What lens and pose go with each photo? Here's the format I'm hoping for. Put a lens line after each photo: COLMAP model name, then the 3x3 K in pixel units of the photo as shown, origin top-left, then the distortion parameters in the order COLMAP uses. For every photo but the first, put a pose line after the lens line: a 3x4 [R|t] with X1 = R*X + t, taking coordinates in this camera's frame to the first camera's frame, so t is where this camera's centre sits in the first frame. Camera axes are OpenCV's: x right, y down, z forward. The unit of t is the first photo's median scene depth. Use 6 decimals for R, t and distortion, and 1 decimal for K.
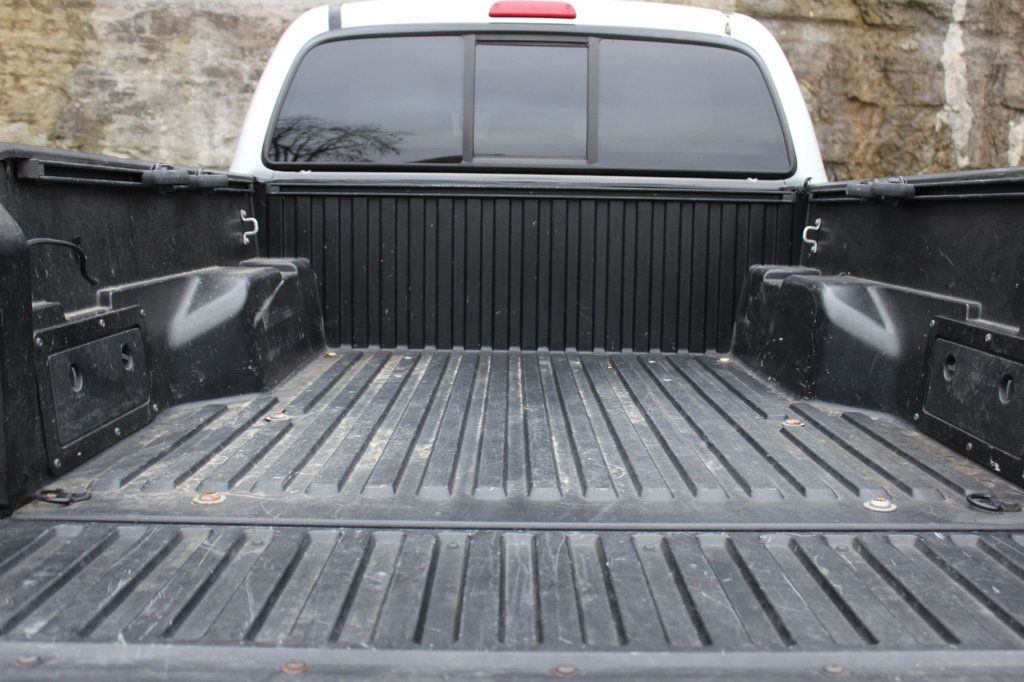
lens RADIAL K [[1049.1, 0, 505.4], [0, 1049.1, 338.1], [0, 0, 1]] dist [-0.065316, 0.000000]
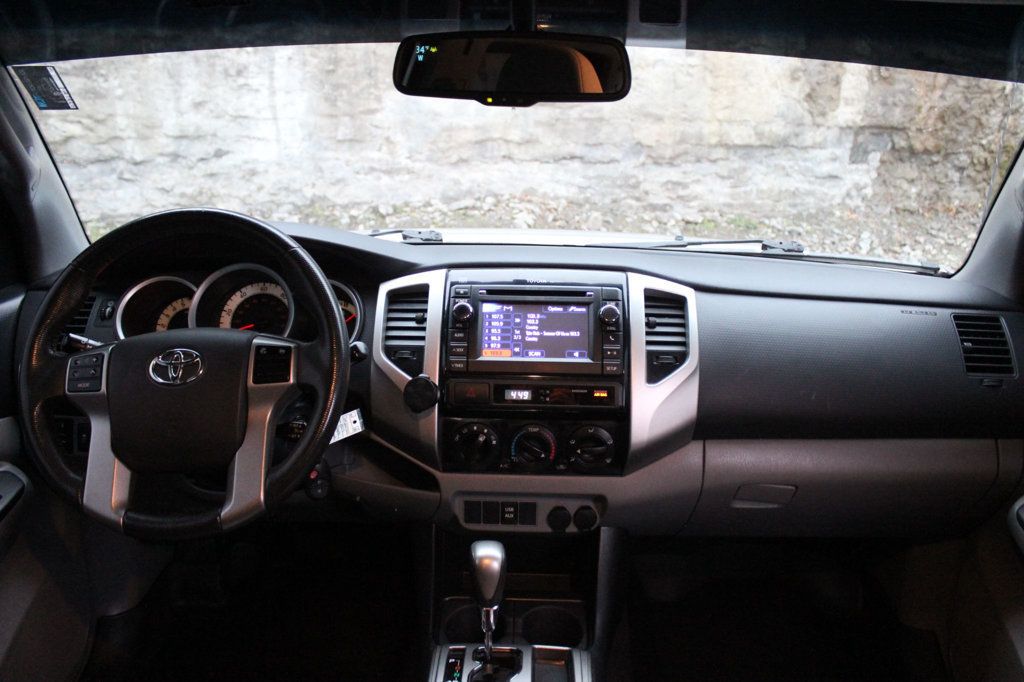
lens RADIAL K [[853.6, 0, 524.4], [0, 853.6, 350.7], [0, 0, 1]] dist [-0.175465, 0.139693]
pose [[0.999738, 0.006097, -0.022066, 0.016797], [-0.003466, 0.993080, 0.117385, -0.070310], [0.022629, -0.117278, 0.992841, 0.315351]]
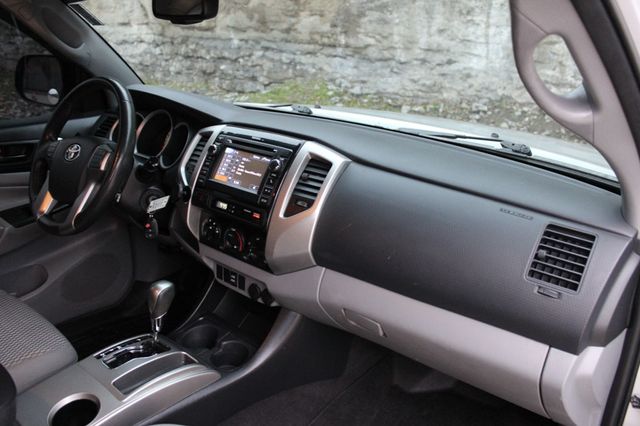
lens RADIAL K [[533.5, 0, 317.0], [0, 533.5, 211.7], [0, 0, 1]] dist [-0.175465, 0.139693]
pose [[0.758991, 0.223911, -0.611389, 0.086417], [-0.124544, 0.971596, 0.201219, -0.074542], [0.639079, -0.076579, 0.765320, 0.347041]]
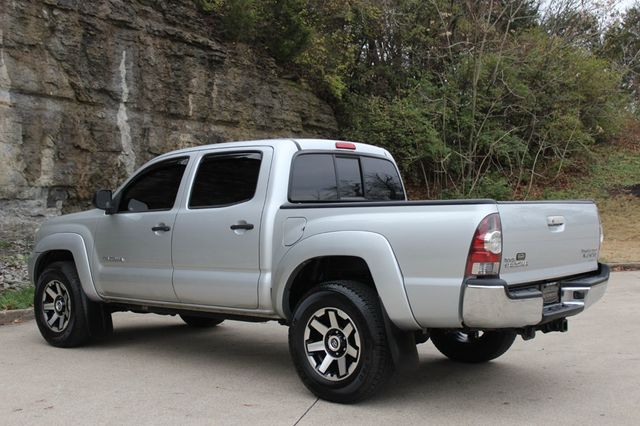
lens RADIAL K [[823.0, 0, 325.8], [0, 823.0, 213.7], [0, 0, 1]] dist [-0.022533, 0.000000]
pose [[0.649521, -0.026515, 0.759882, -0.447299], [0.114148, 0.991466, -0.062974, -0.004477], [-0.751727, 0.127642, 0.647004, -0.115633]]
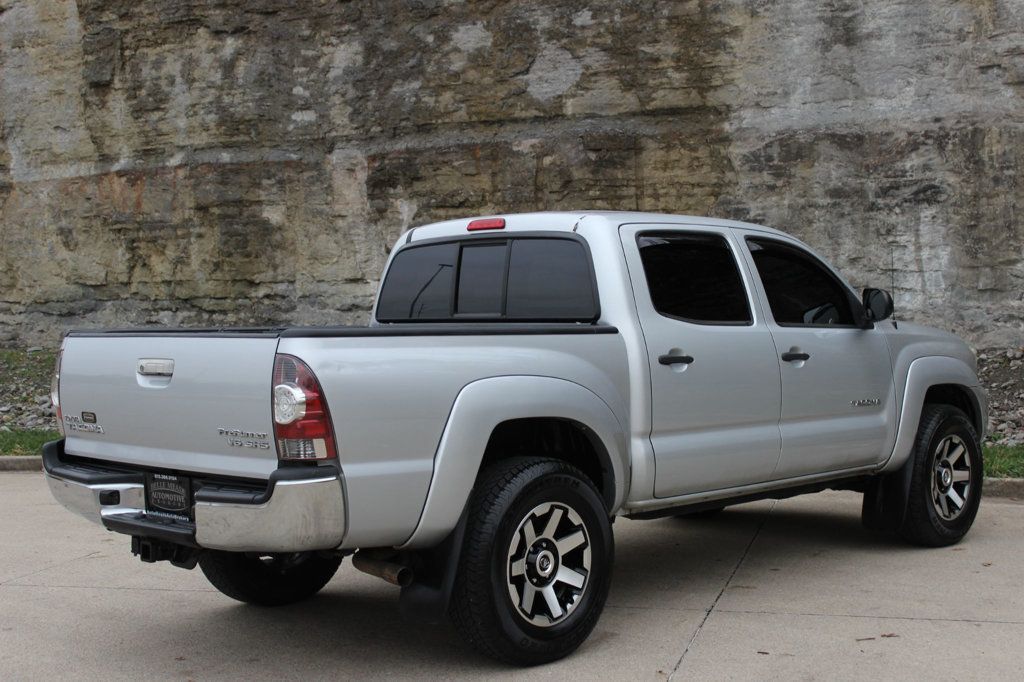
lens RADIAL K [[1413.8, 0, 512.0], [0, 1413.8, 334.3], [0, 0, 1]] dist [-0.038621, 0.000000]
pose [[0.709739, -0.012290, -0.704358, 0.439097], [-0.068022, 0.993980, -0.085885, 0.014245], [0.701173, 0.108868, 0.704630, -0.148045]]
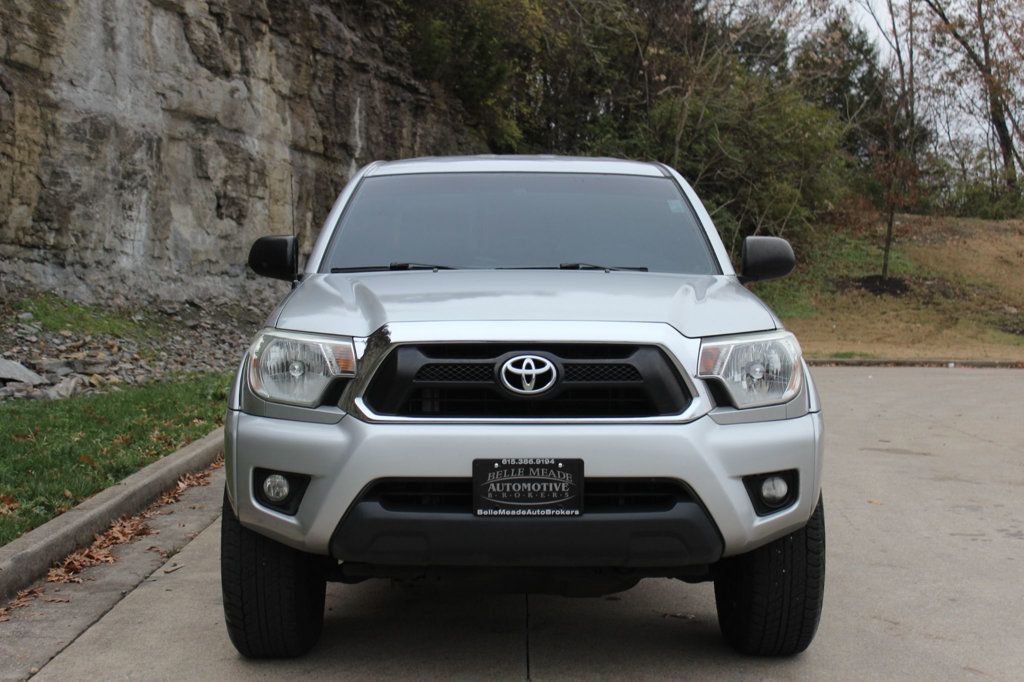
lens RADIAL K [[1528.8, 0, 512.0], [0, 1528.8, 340.4], [0, 0, 1]] dist [0.026226, 0.000000]
pose [[0.481453, -0.021929, 0.876198, -1.601893], [0.094542, 0.995154, -0.027043, 0.030559], [-0.871358, 0.095857, 0.481193, -0.236277]]
